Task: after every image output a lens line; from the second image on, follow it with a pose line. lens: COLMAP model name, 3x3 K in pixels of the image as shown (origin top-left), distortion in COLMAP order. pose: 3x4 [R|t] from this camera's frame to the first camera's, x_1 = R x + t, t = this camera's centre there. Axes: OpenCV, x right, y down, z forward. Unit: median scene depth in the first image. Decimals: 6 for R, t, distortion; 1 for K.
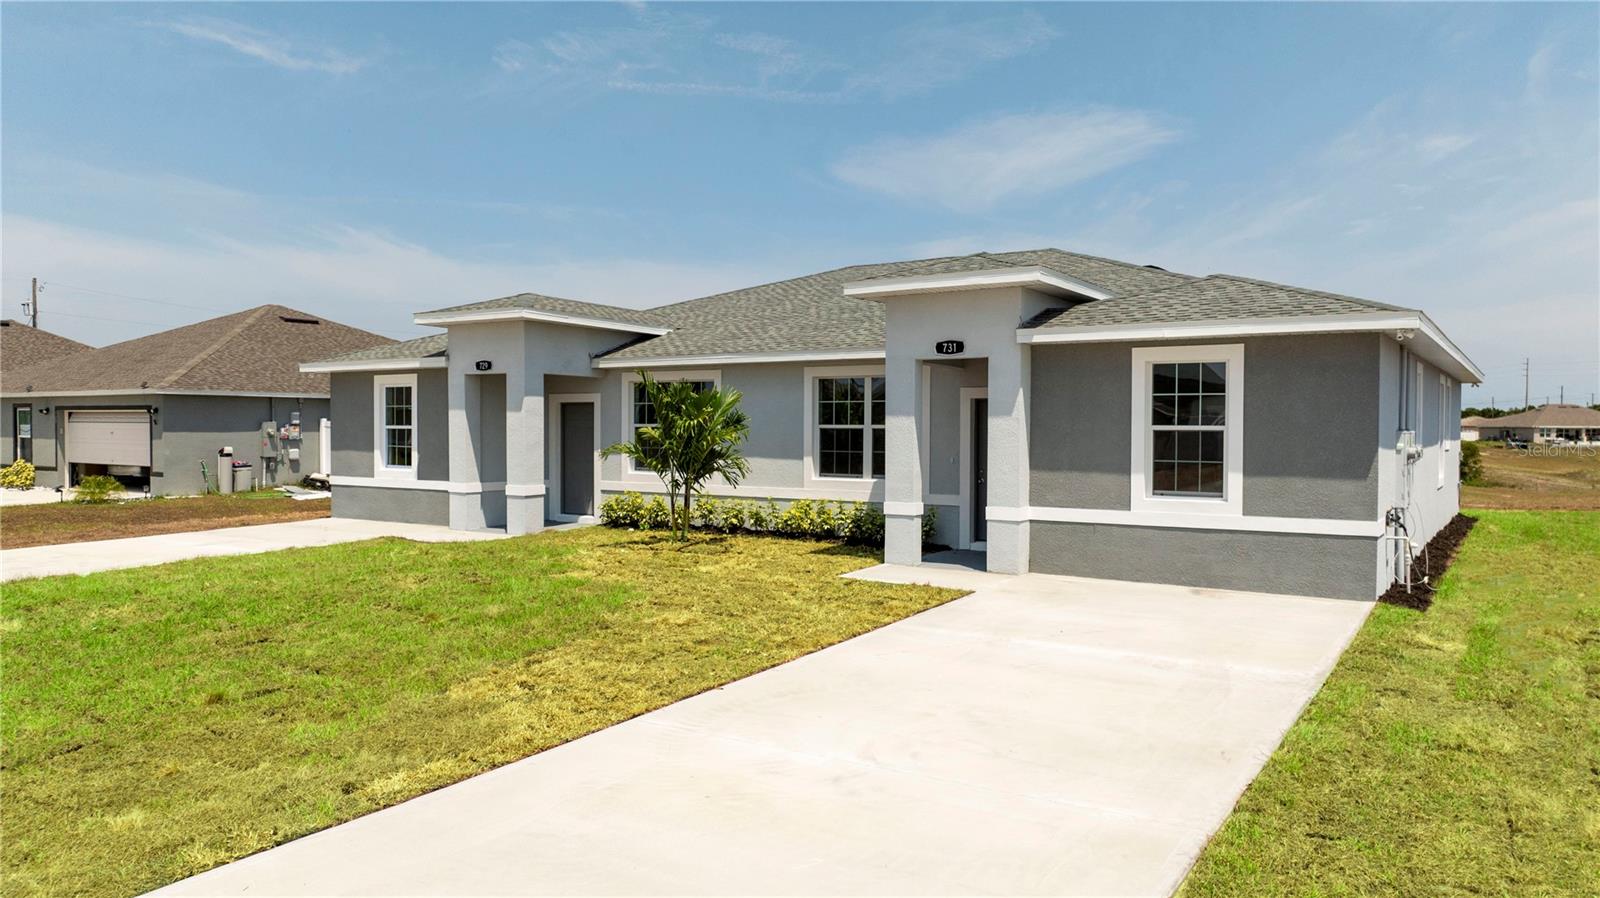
lens RADIAL K [[1122.1, 0, 800.0], [0, 1122.1, 449.0], [0, 0, 1]] dist [-0.008910, -0.003417]
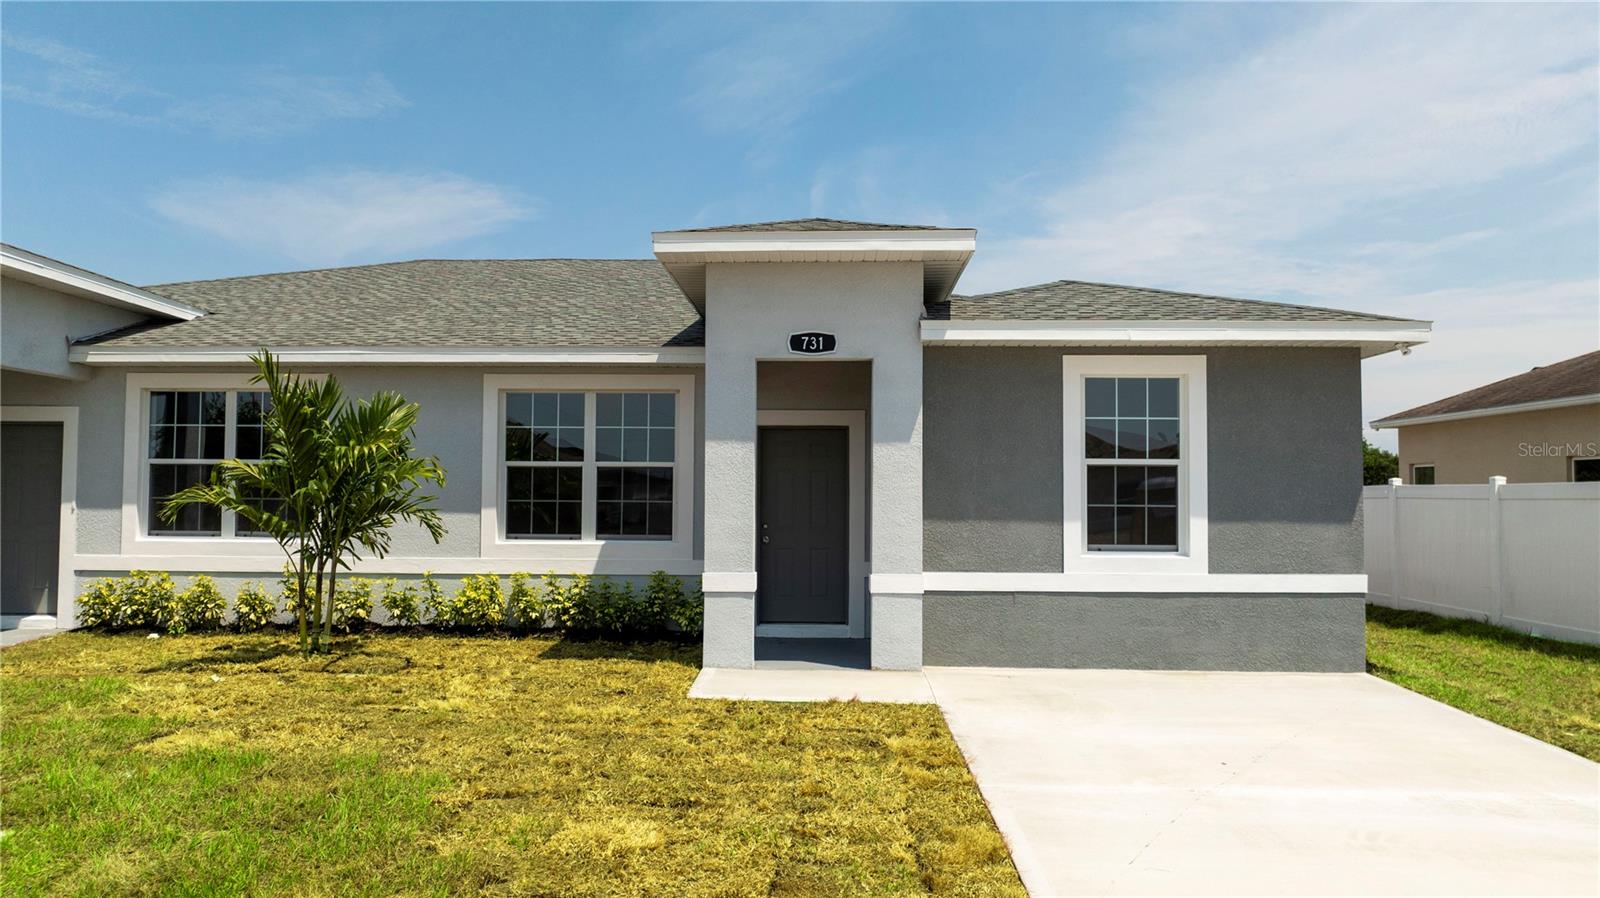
lens RADIAL K [[1122.1, 0, 800.0], [0, 1122.1, 449.0], [0, 0, 1]] dist [-0.008910, -0.003417]
pose [[0.851535, 0.022135, 0.523829, -0.186004], [0.008271, 0.998417, -0.055635, 0.009801], [-0.524232, 0.051708, 0.850004, 0.344033]]
